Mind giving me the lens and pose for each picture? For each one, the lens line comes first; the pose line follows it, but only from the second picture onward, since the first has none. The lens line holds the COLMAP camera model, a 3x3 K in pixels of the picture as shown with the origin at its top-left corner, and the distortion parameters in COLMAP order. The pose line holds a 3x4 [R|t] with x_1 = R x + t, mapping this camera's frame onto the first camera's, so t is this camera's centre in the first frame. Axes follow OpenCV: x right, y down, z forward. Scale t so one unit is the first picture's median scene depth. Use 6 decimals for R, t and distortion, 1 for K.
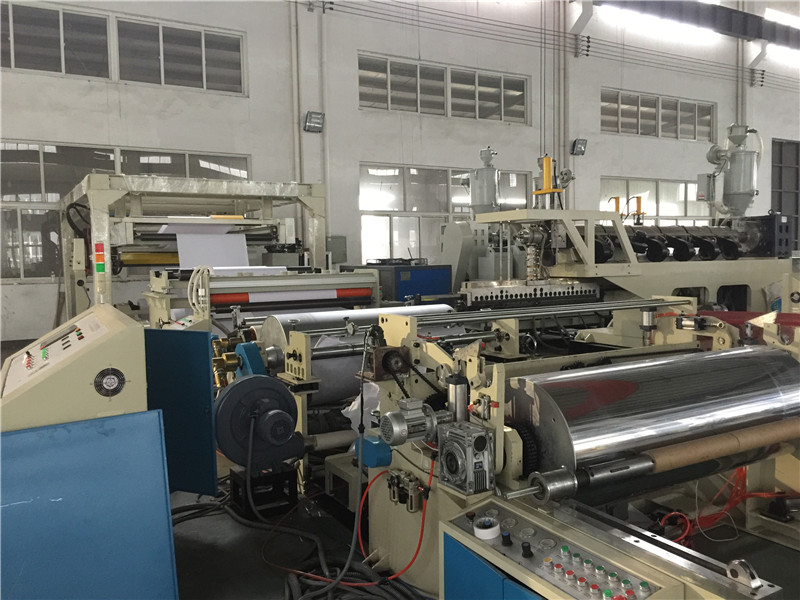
lens RADIAL K [[687.4, 0, 402.2], [0, 687.4, 295.3], [0, 0, 1]] dist [0.093177, -0.135421]
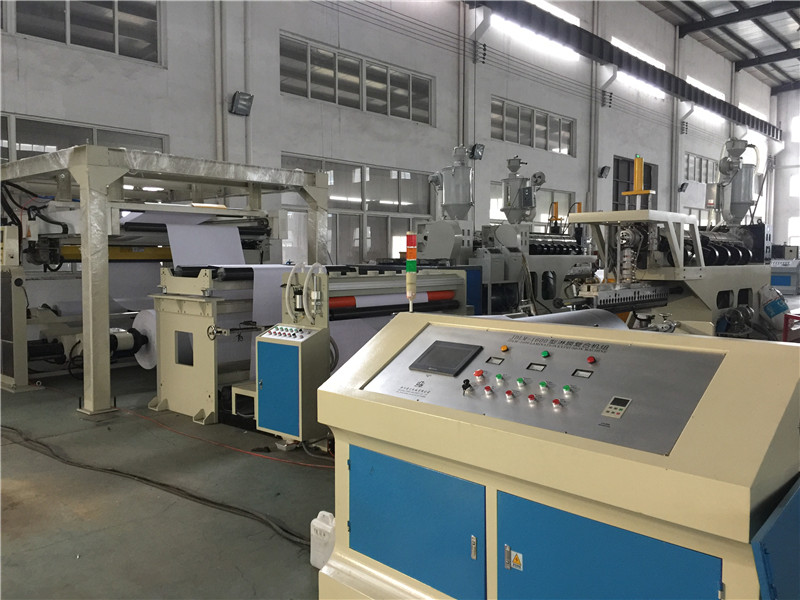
lens RADIAL K [[687.4, 0, 402.2], [0, 687.4, 295.3], [0, 0, 1]] dist [0.093177, -0.135421]
pose [[0.953257, 0.000367, 0.302160, -0.211680], [-0.000234, 1.000000, -0.000476, -0.001995], [-0.302160, 0.000383, 0.953257, 0.083864]]
